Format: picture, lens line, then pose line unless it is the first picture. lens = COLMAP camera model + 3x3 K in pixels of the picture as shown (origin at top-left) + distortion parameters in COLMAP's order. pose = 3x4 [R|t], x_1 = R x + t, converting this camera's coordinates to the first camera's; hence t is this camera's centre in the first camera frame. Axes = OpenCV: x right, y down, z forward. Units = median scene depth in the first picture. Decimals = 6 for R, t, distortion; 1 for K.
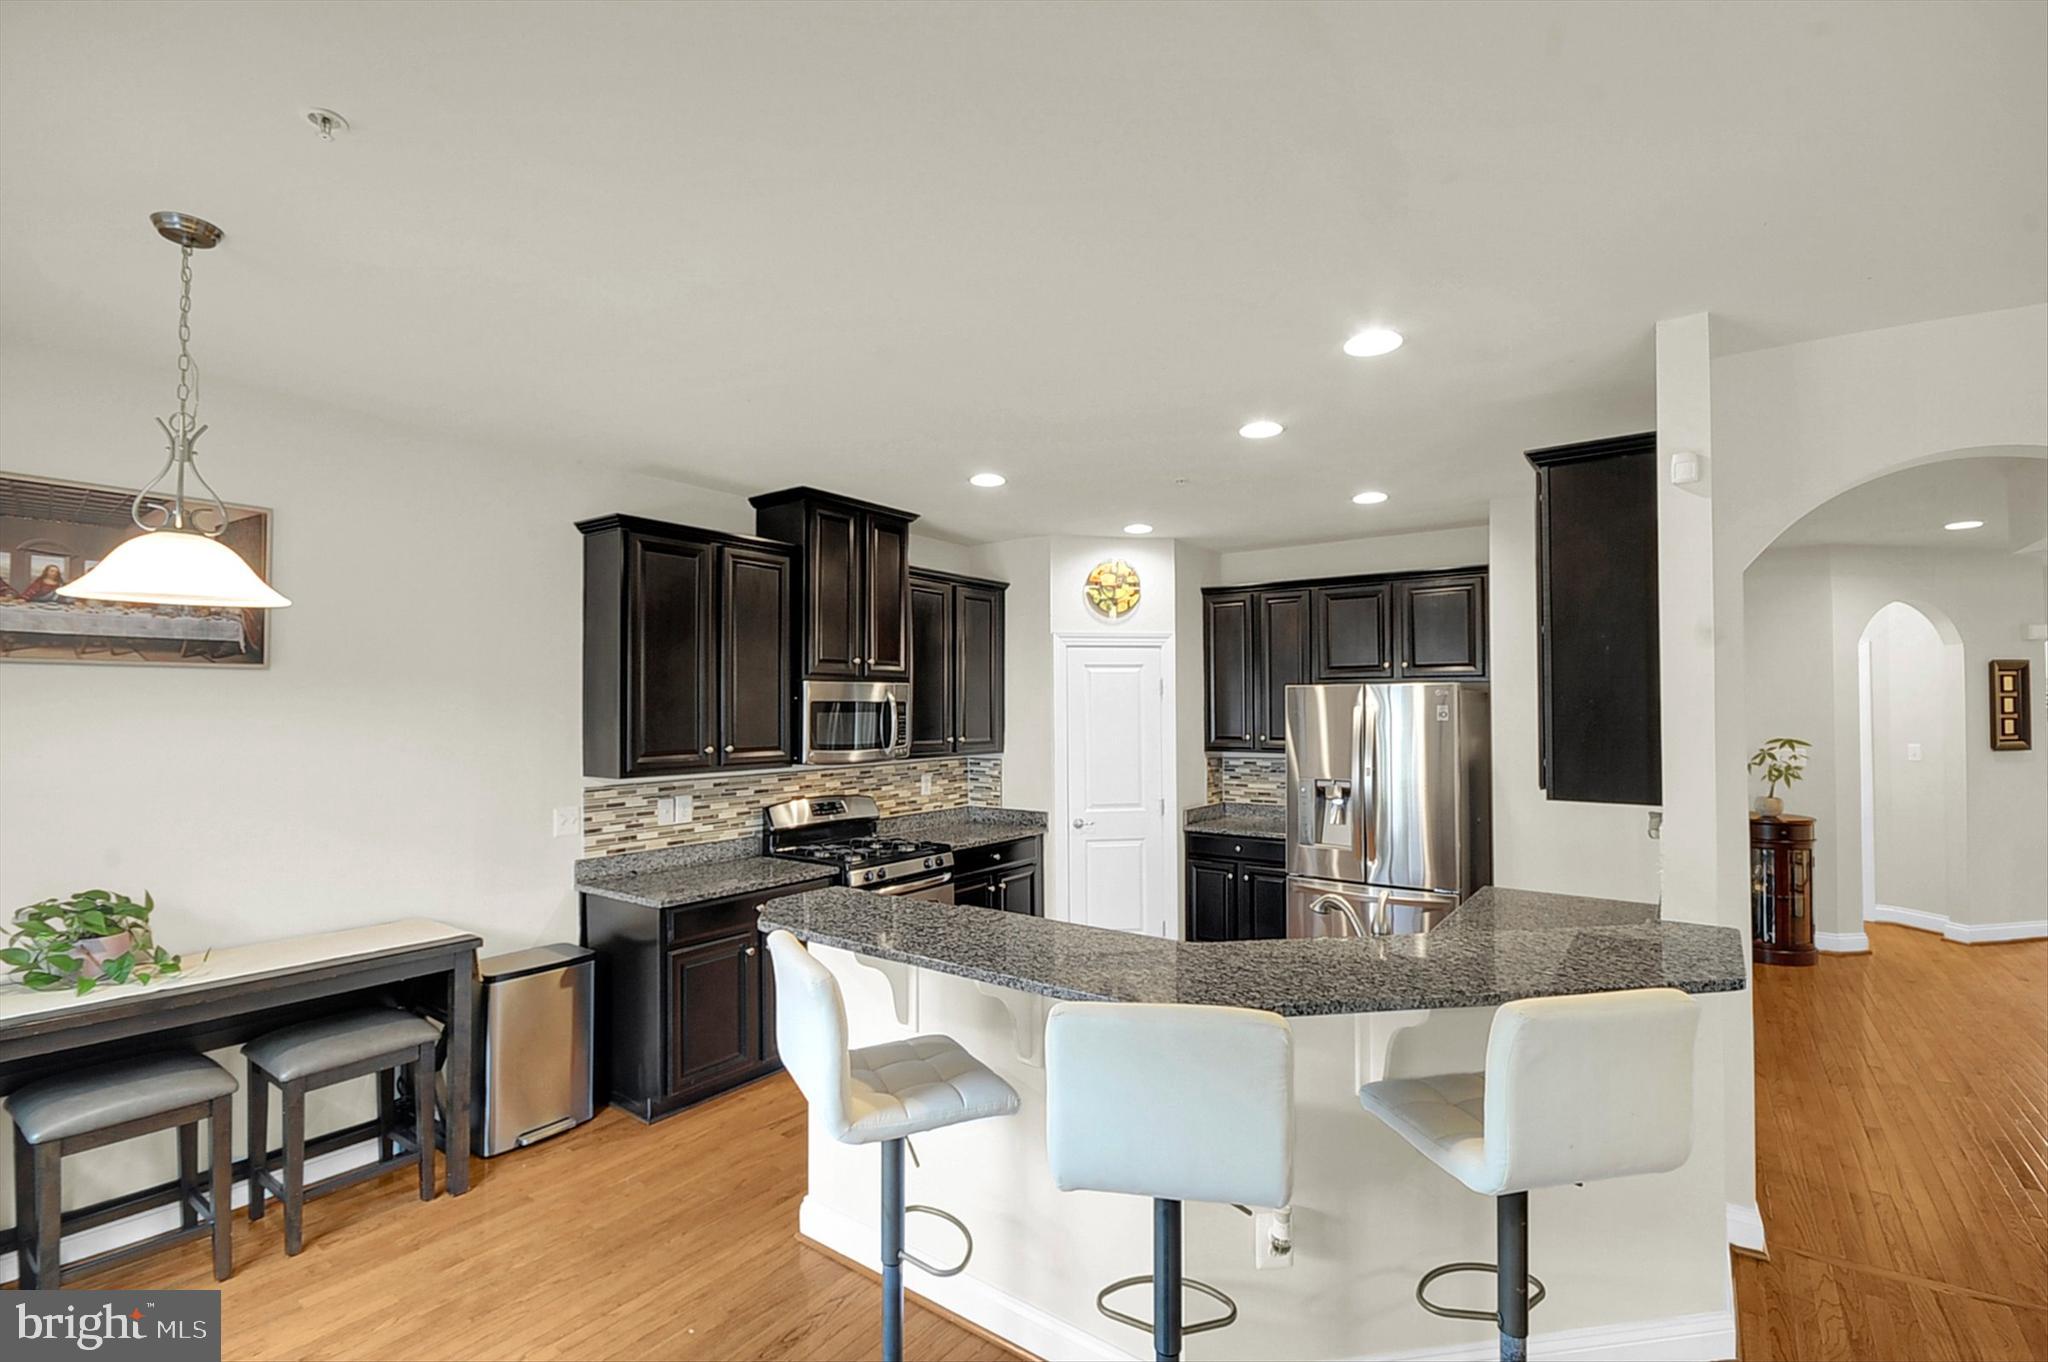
lens RADIAL K [[909.4, 0, 1020.6], [0, 909.4, 691.8], [0, 0, 1]] dist [0.001128, 0.000306]
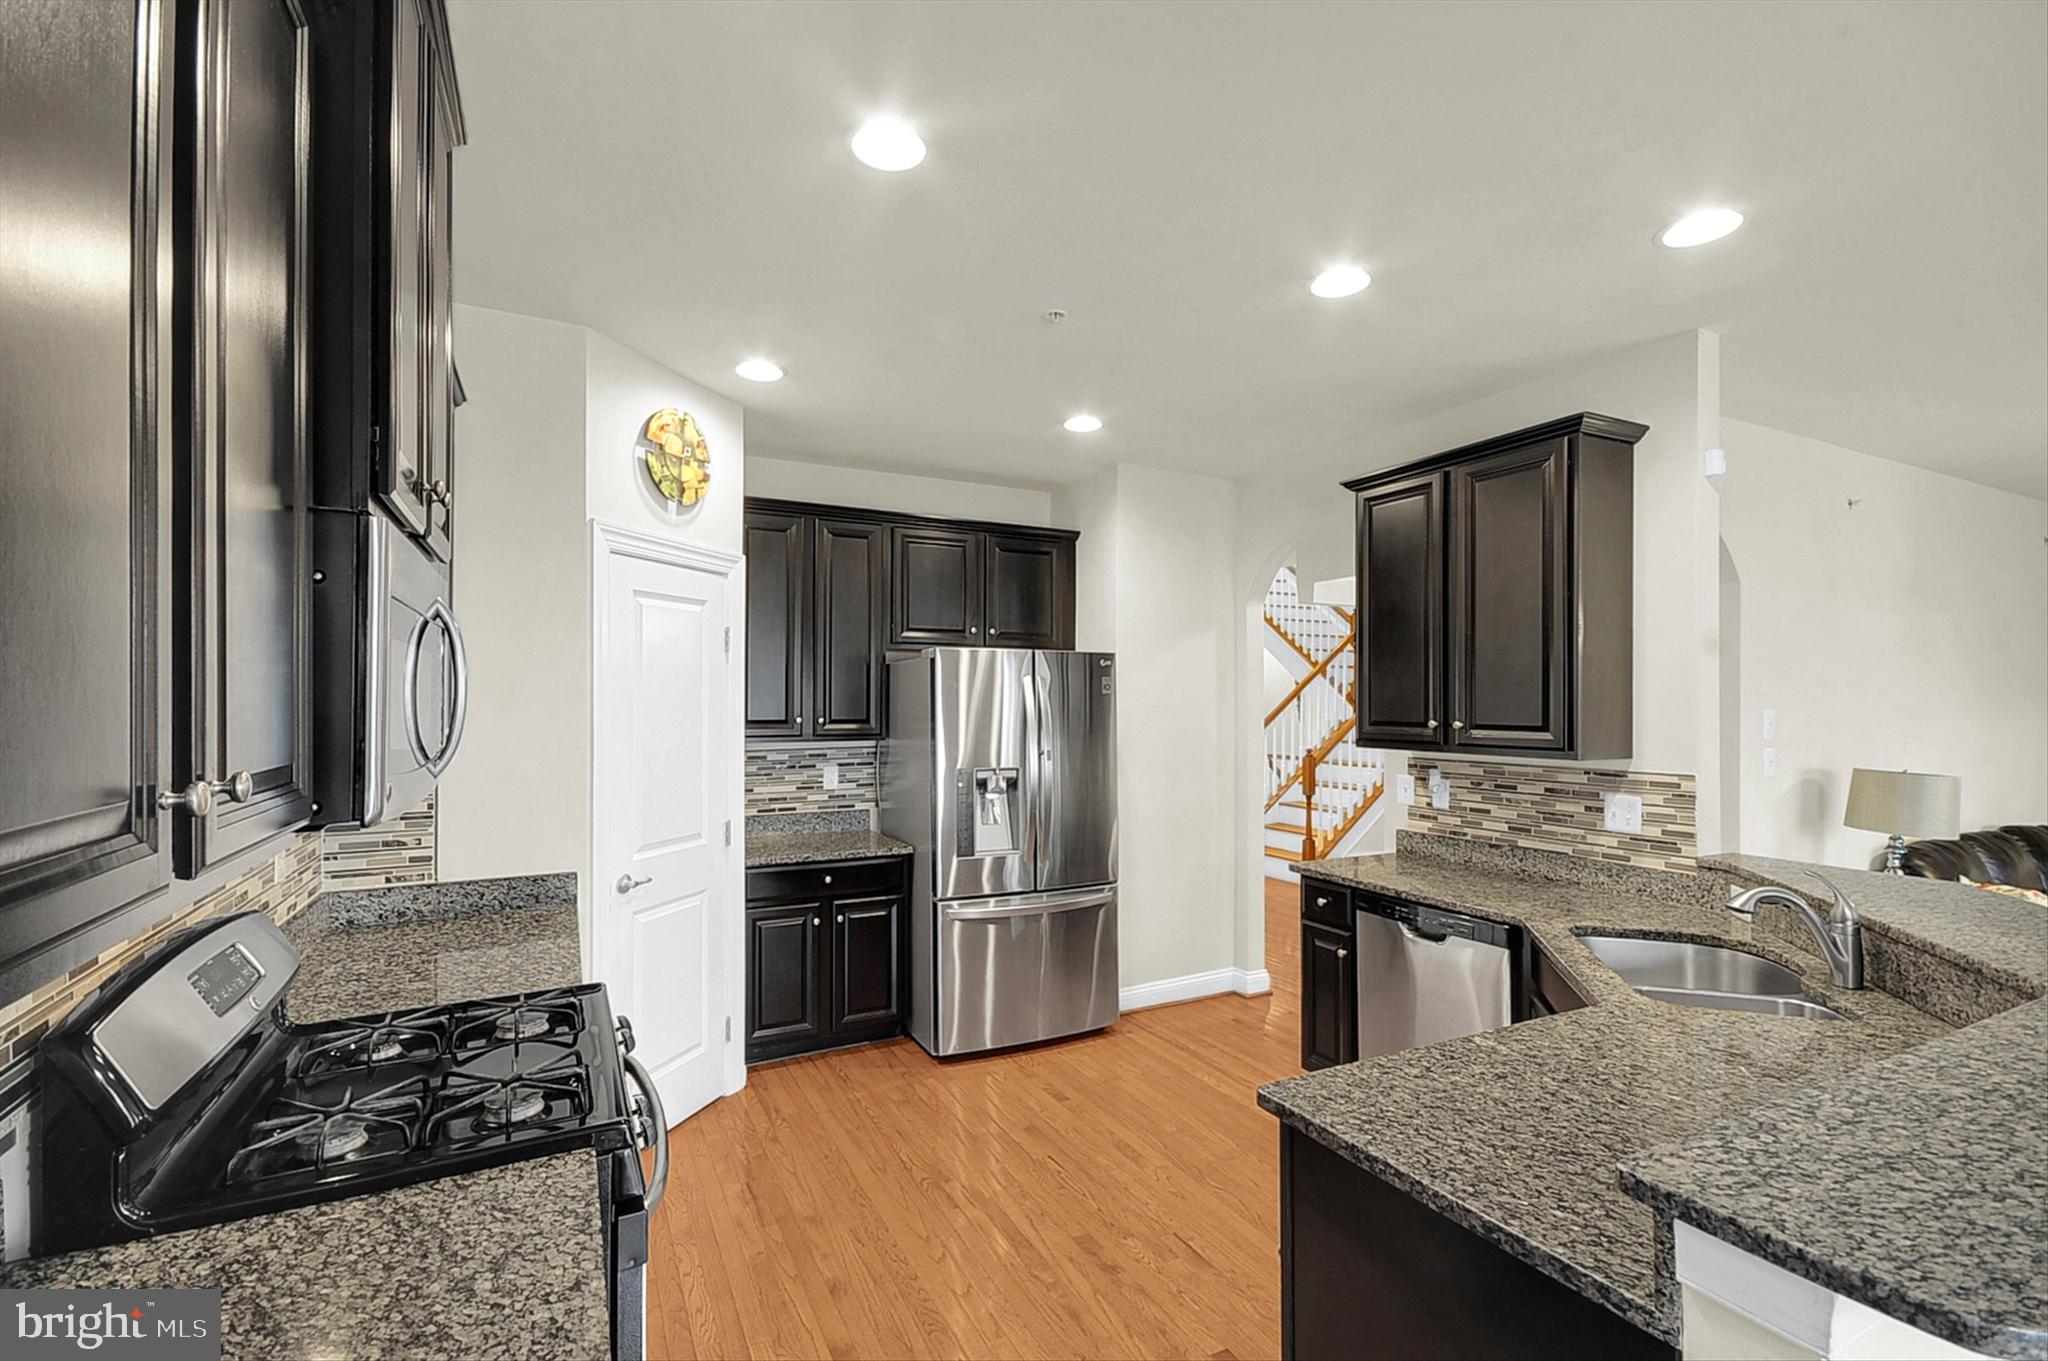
lens RADIAL K [[909.4, 0, 1020.6], [0, 909.4, 691.3], [0, 0, 1]] dist [0.001128, 0.000306]
pose [[0.451321, 0.010587, 0.892299, -0.309079], [-0.025851, 0.999665, 0.001214, 0.023839], [-0.891987, -0.023615, 0.451444, 0.549020]]
